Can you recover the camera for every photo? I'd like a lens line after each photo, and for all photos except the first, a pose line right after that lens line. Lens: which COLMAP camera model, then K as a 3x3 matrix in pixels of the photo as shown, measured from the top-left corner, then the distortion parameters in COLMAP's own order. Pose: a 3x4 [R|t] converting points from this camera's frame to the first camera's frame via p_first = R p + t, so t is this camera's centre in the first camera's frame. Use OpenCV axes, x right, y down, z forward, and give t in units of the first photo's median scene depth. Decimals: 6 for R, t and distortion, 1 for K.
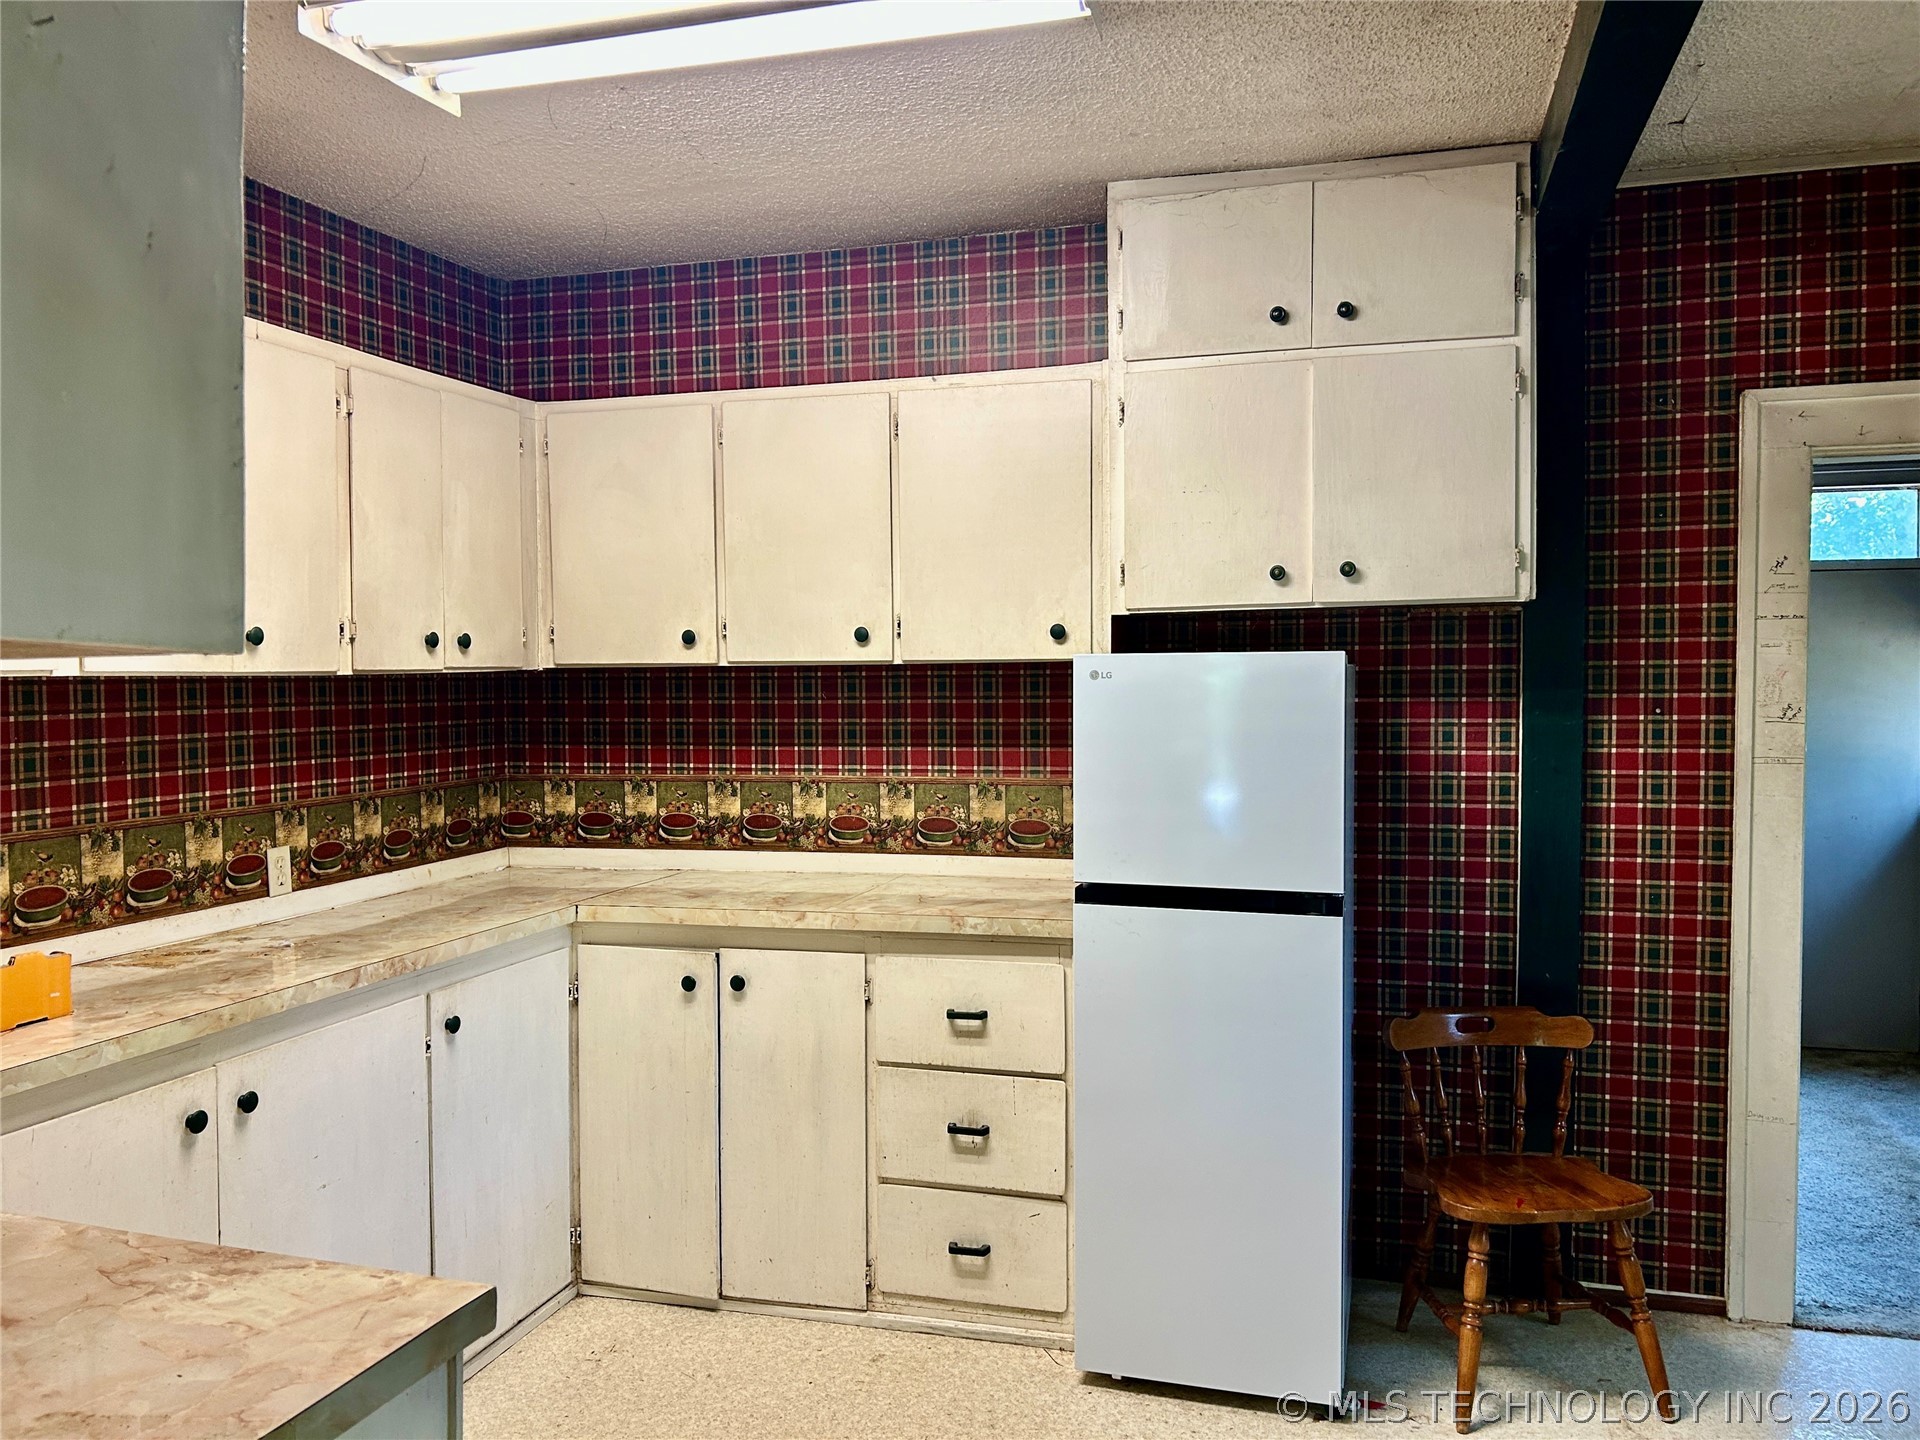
lens RADIAL K [[1443.8, 0, 985.4], [0, 1443.8, 740.1], [0, 0, 1]] dist [0.063416, -0.076203]
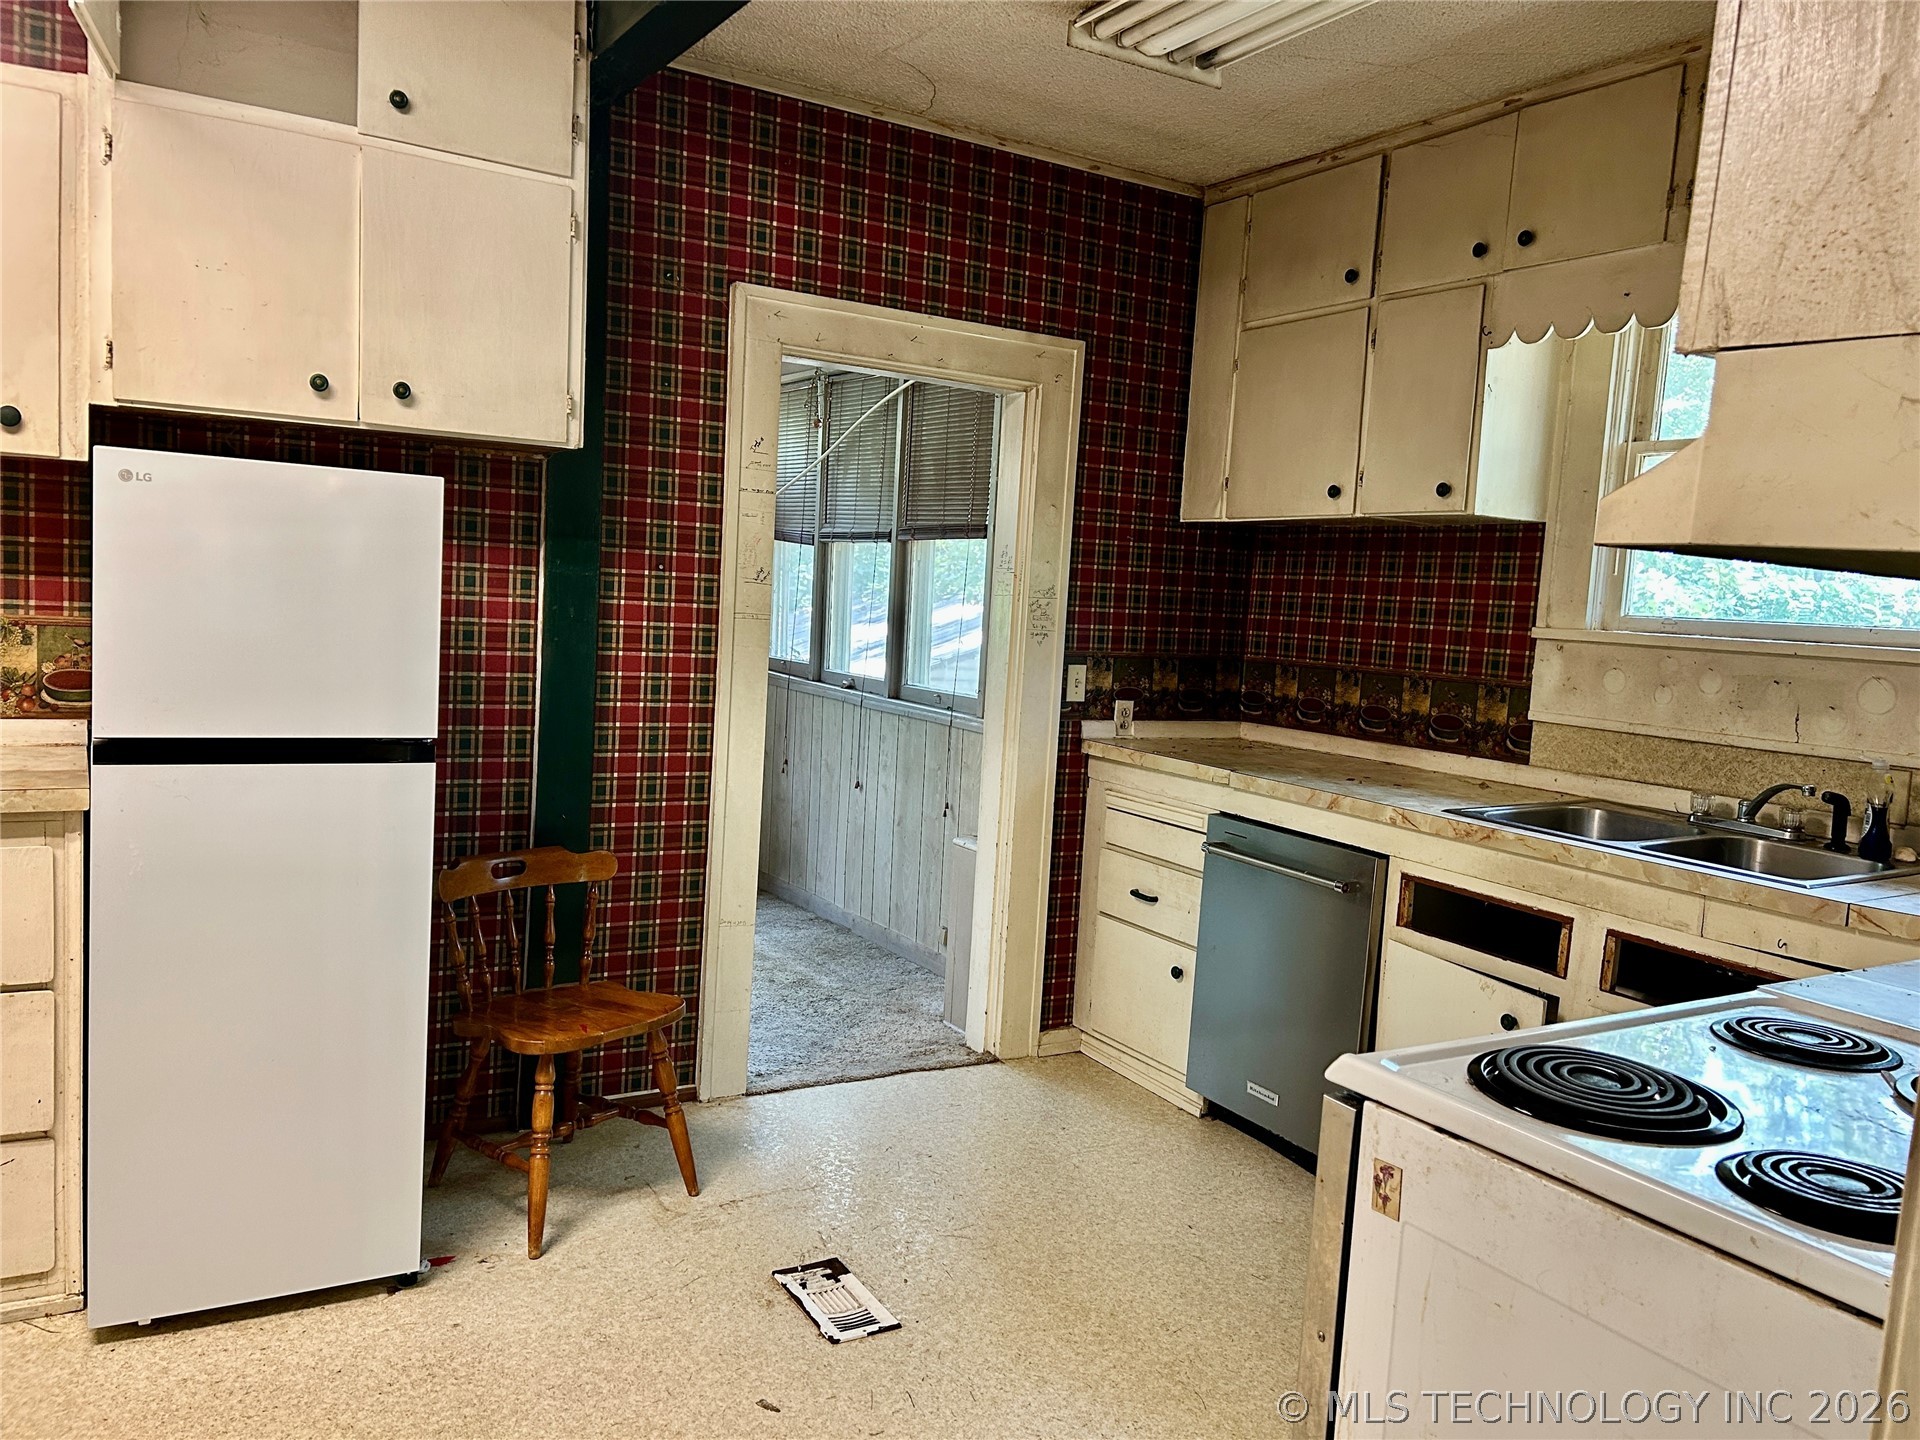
lens RADIAL K [[1443.8, 0, 958.3], [0, 1443.8, 727.2], [0, 0, 1]] dist [0.063416, -0.076203]
pose [[0.679212, -0.024327, 0.733539, -0.182469], [-0.031465, 0.997566, 0.062218, 0.024940], [-0.733267, -0.065340, 0.676794, 0.098267]]
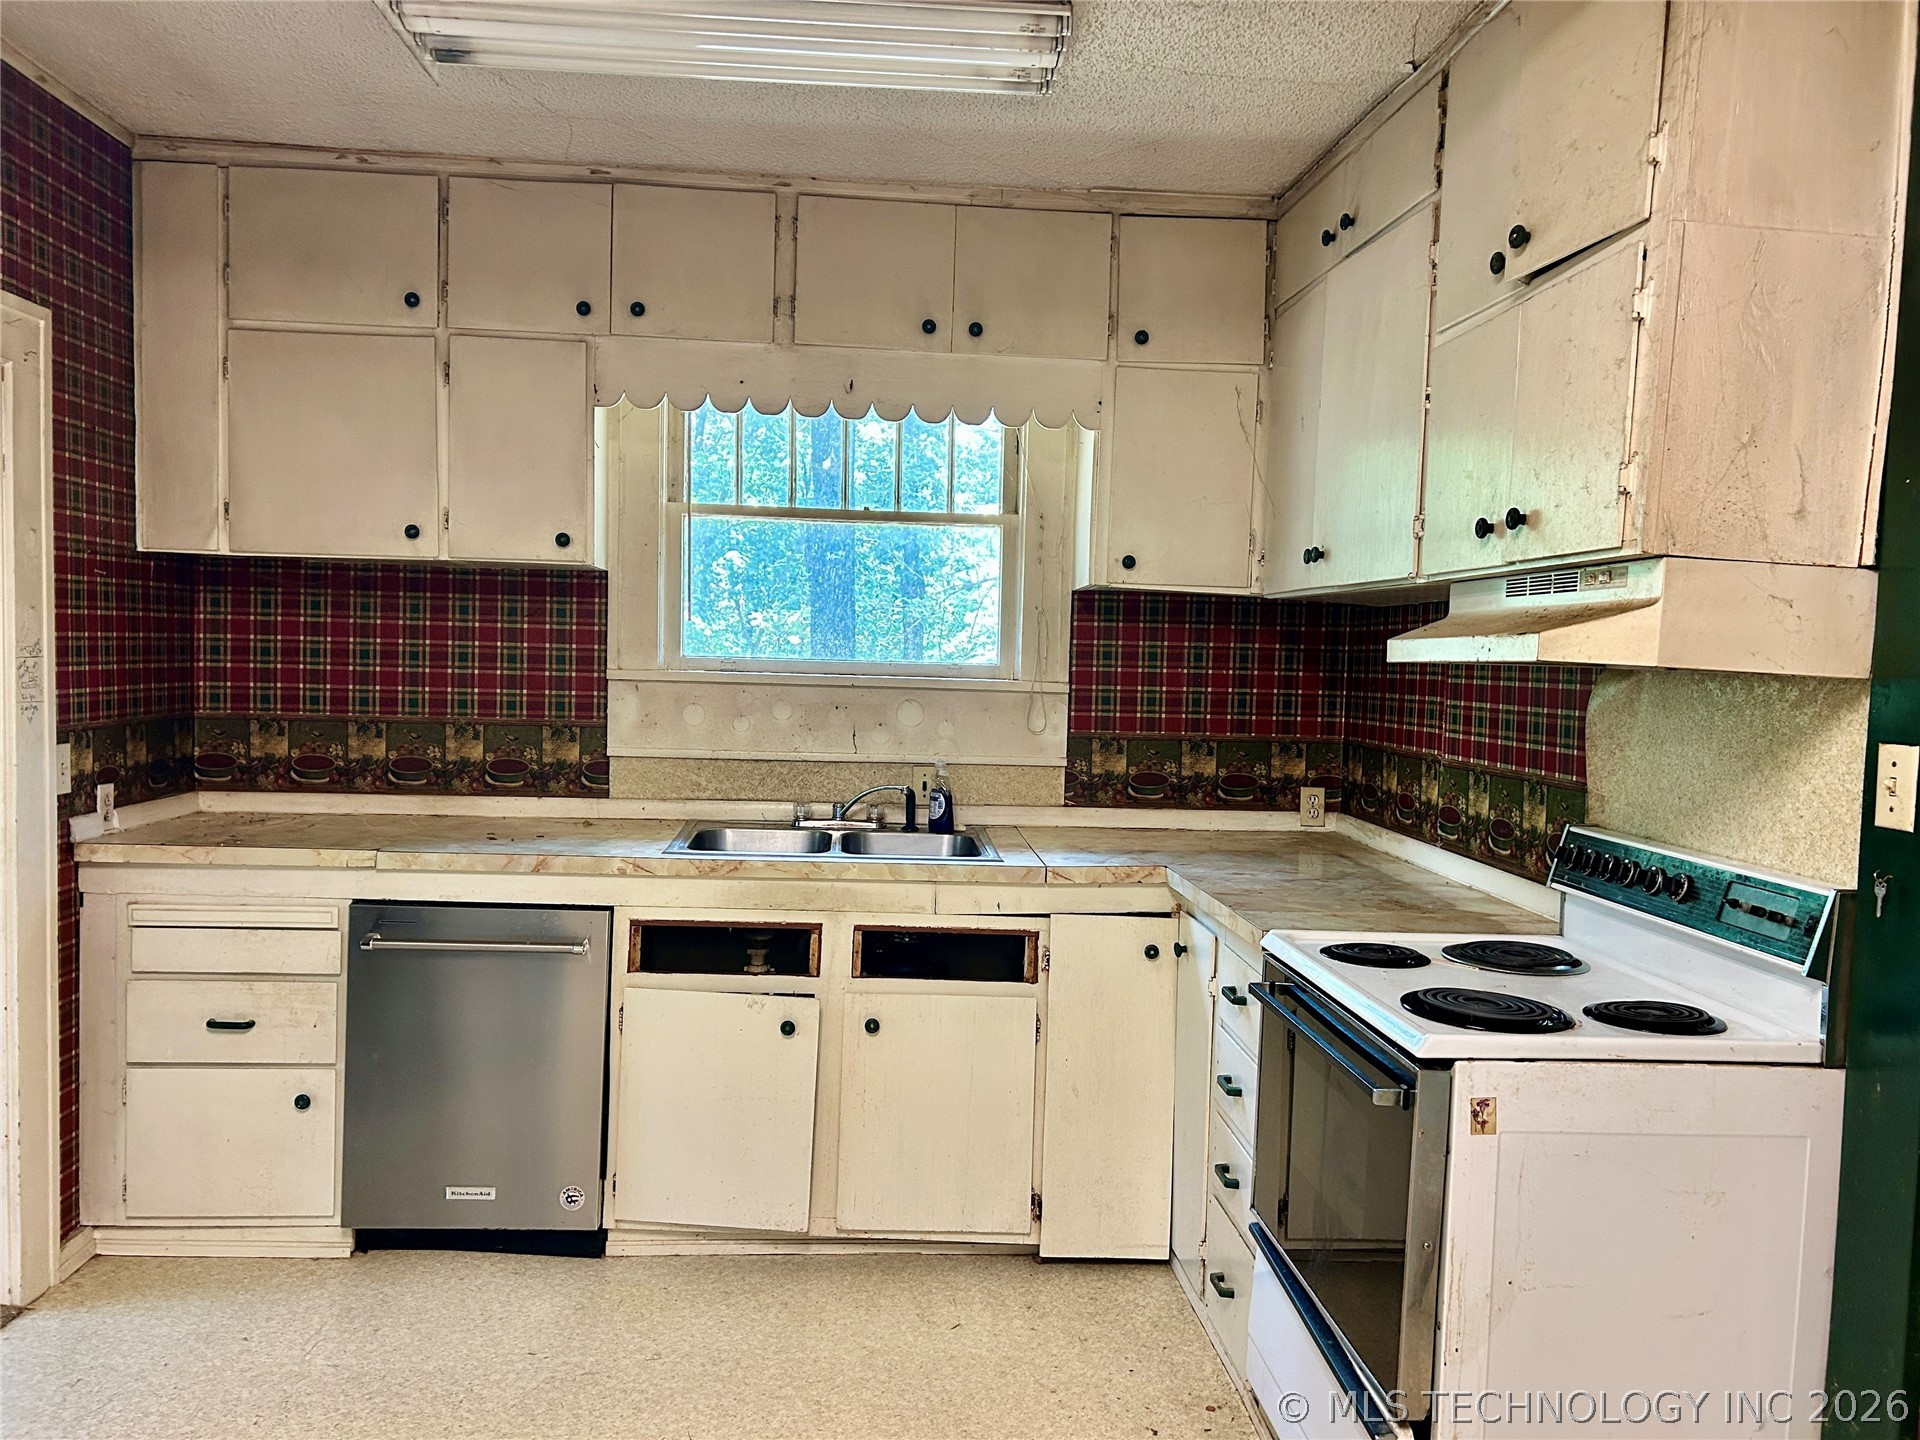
lens RADIAL K [[1443.8, 0, 939.8], [0, 1443.8, 731.2], [0, 0, 1]] dist [0.063416, -0.076203]
pose [[-0.344335, -0.056052, 0.937172, -0.265639], [0.012170, 0.997866, 0.064153, -0.017150], [-0.938768, 0.033495, -0.342918, 0.677555]]
